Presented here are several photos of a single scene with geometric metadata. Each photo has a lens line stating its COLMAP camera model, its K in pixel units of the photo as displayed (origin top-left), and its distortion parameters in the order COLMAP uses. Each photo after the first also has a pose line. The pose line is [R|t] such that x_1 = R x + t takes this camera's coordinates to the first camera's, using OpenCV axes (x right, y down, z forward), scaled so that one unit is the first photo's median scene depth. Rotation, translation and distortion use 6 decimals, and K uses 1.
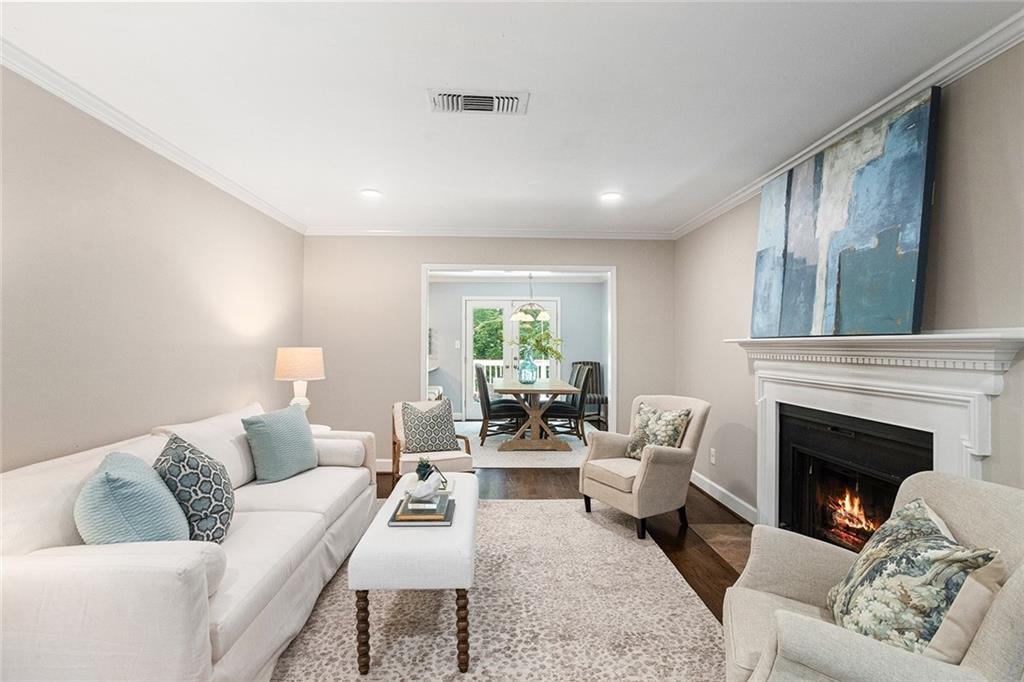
lens RADIAL K [[493.9, 0, 502.9], [0, 493.9, 340.0], [0, 0, 1]] dist [-0.023929, 0.010787]
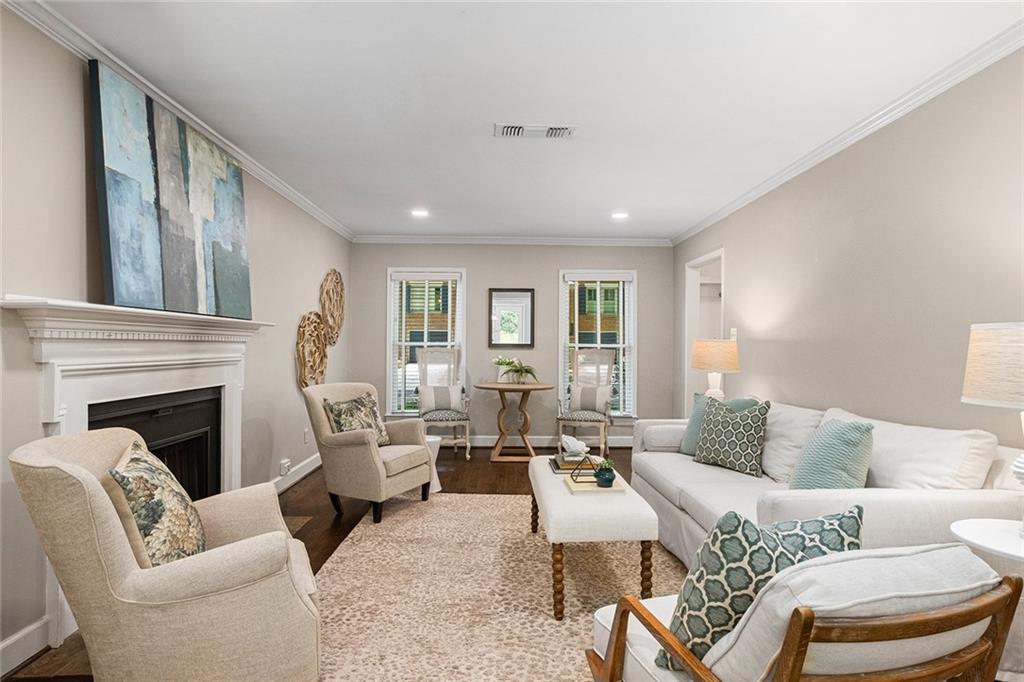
lens RADIAL K [[560.2, 0, 511.4], [0, 560.2, 346.4], [0, 0, 1]] dist [-0.033629, -0.002481]
pose [[-0.999919, -0.012526, -0.002398, 0.005698], [-0.012497, 0.999855, -0.011541, 0.064043], [0.002542, -0.011510, -0.999931, 2.162451]]
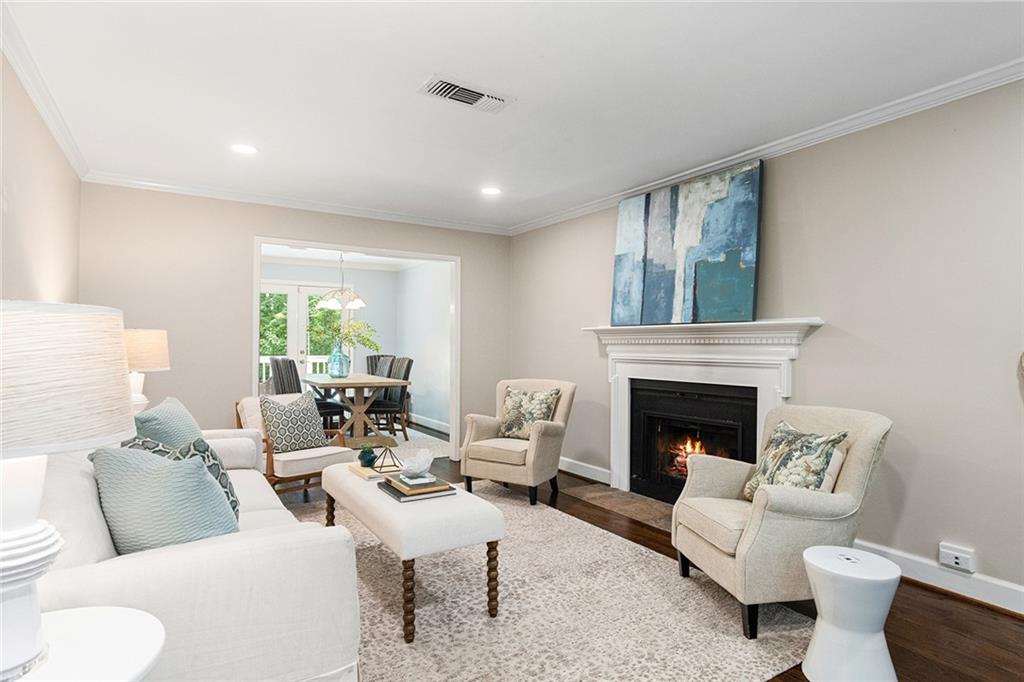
lens RADIAL K [[560.2, 0, 508.5], [0, 560.2, 339.4], [0, 0, 1]] dist [-0.033629, -0.002481]
pose [[0.860433, 0.006352, 0.509525, -0.528913], [-0.007850, 0.999969, 0.000791, 0.037776], [-0.509504, -0.004680, 0.860456, -0.072504]]
